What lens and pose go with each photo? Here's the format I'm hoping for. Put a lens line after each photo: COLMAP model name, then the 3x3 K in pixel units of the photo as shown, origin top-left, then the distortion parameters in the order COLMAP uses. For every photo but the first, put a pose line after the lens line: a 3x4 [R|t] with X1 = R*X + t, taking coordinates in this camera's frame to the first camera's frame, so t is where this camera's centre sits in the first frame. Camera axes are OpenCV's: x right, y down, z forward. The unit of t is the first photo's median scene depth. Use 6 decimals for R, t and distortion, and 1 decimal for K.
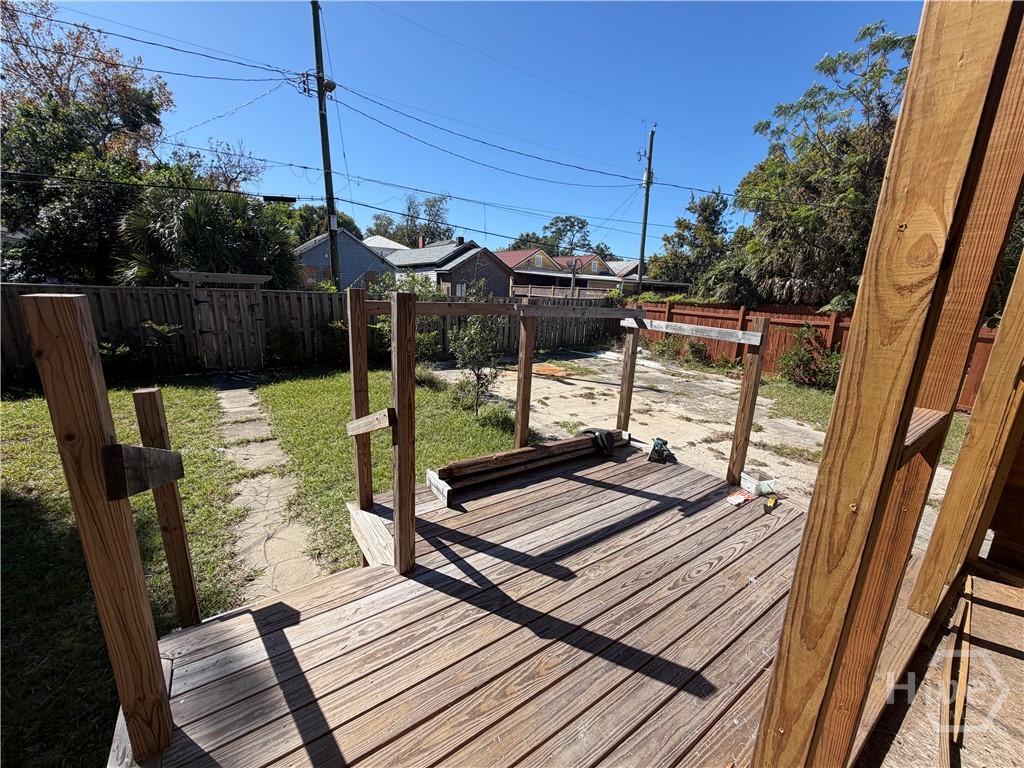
lens RADIAL K [[410.1, 0, 512.0], [0, 410.1, 387.8], [0, 0, 1]] dist [-0.000218, -0.000005]
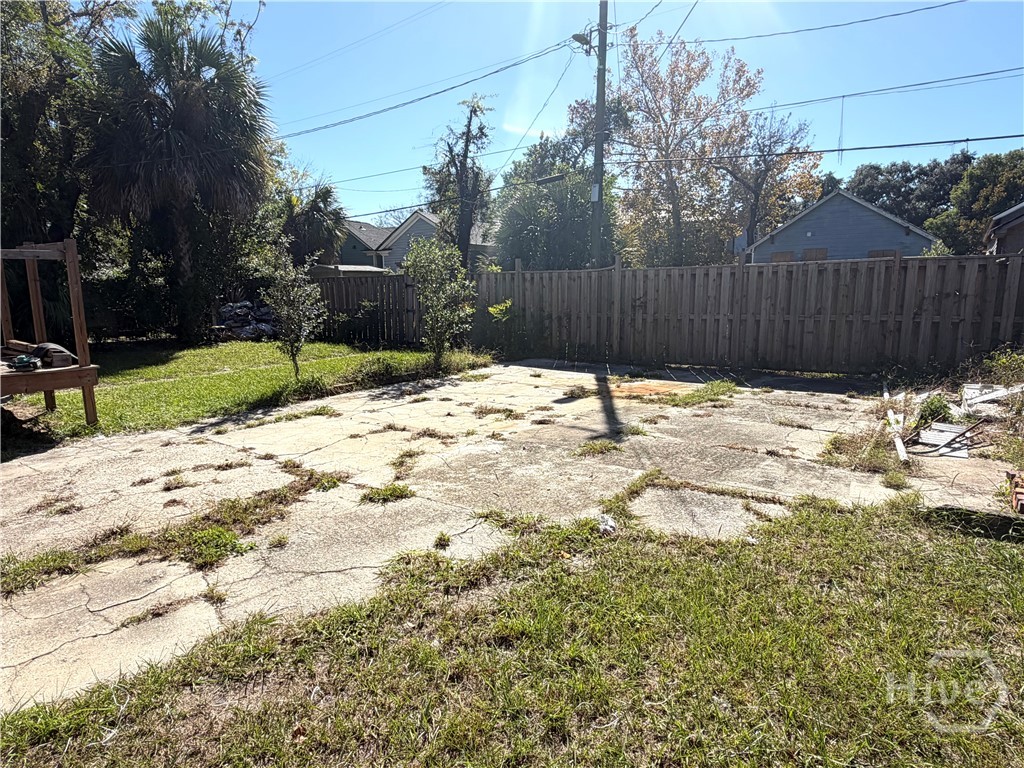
lens RADIAL K [[597.9, 0, 511.2], [0, 597.9, 386.3], [0, 0, 1]] dist [0.000302, -0.000028]
pose [[0.330185, 0.115799, -0.936786, 1.067626], [-0.205618, 0.977437, 0.048351, -0.067352], [0.921249, 0.176655, 0.346545, 0.768113]]
